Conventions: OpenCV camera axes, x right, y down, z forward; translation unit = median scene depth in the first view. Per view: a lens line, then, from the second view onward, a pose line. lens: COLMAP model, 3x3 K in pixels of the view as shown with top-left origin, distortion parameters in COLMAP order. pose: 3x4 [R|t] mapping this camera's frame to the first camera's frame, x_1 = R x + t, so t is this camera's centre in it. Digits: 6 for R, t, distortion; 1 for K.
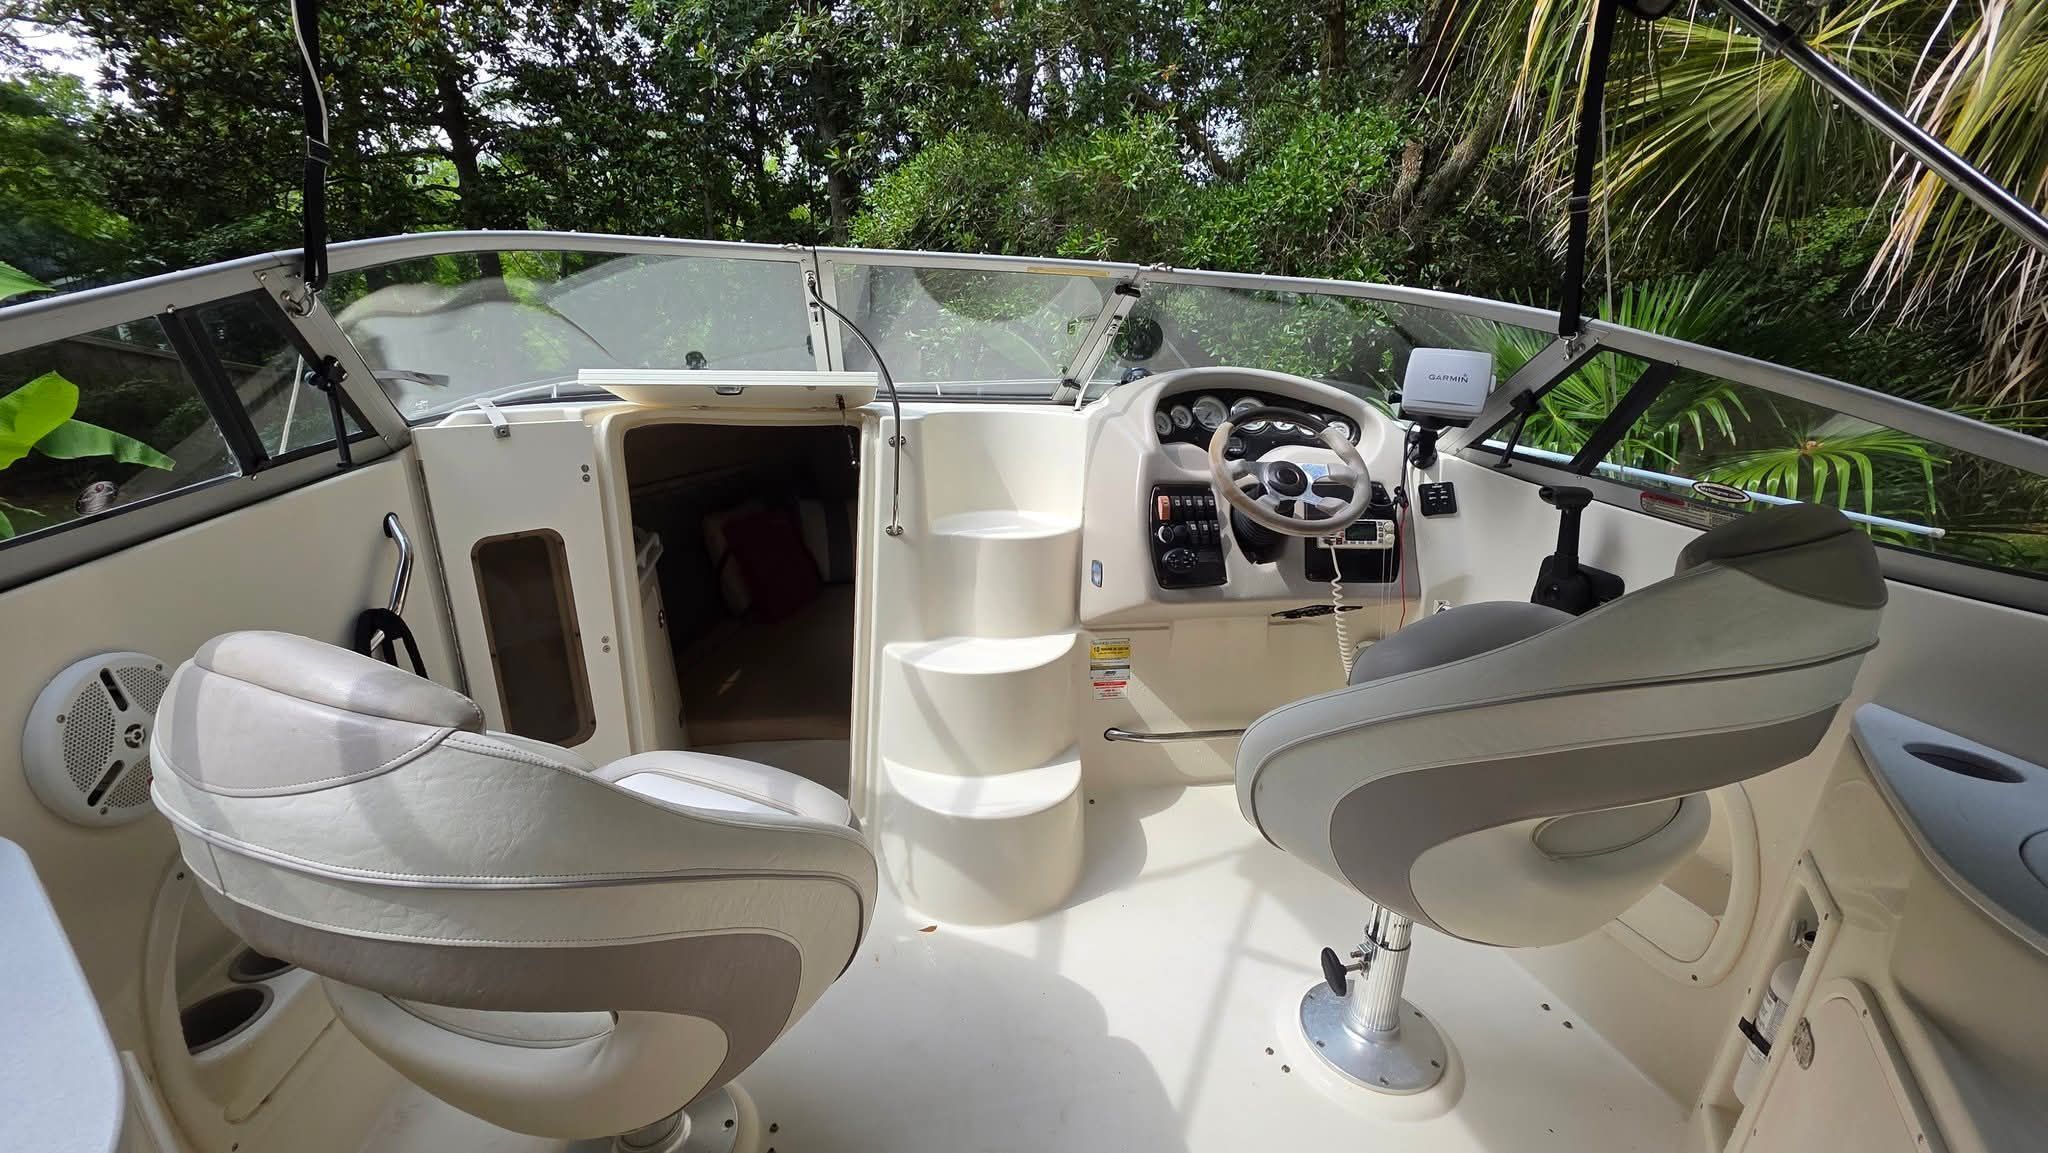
lens RADIAL K [[812.3, 0, 1024.0], [0, 812.3, 576.5], [0, 0, 1]] dist [0.001278, -0.000543]
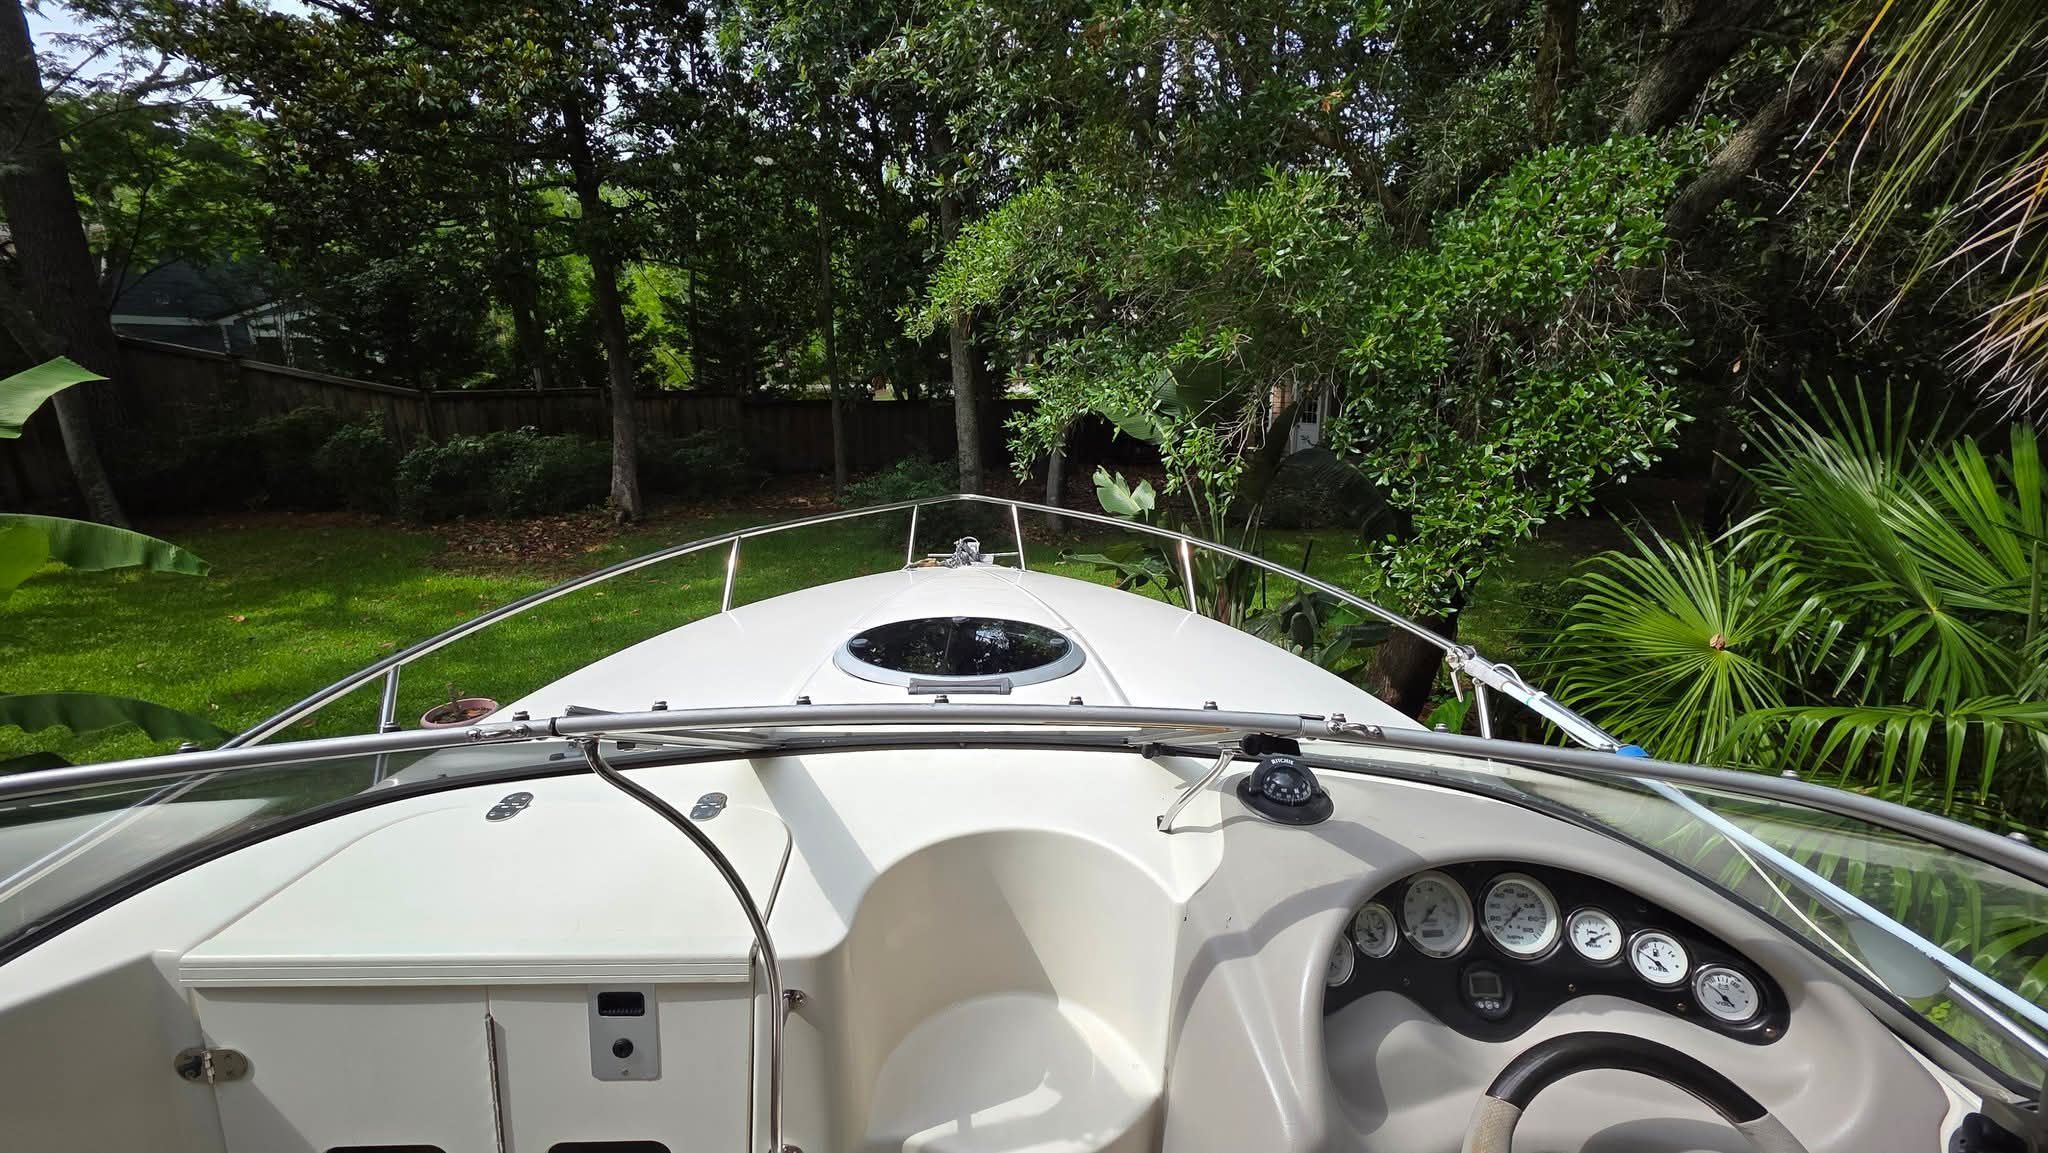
lens RADIAL K [[812.3, 0, 1024.0], [0, 812.3, 576.5], [0, 0, 1]] dist [0.001278, -0.000543]
pose [[0.989235, 0.032510, -0.142681, 0.022310], [-0.031256, 0.999451, 0.011023, -0.188703], [0.142961, -0.006444, 0.989707, 0.228392]]
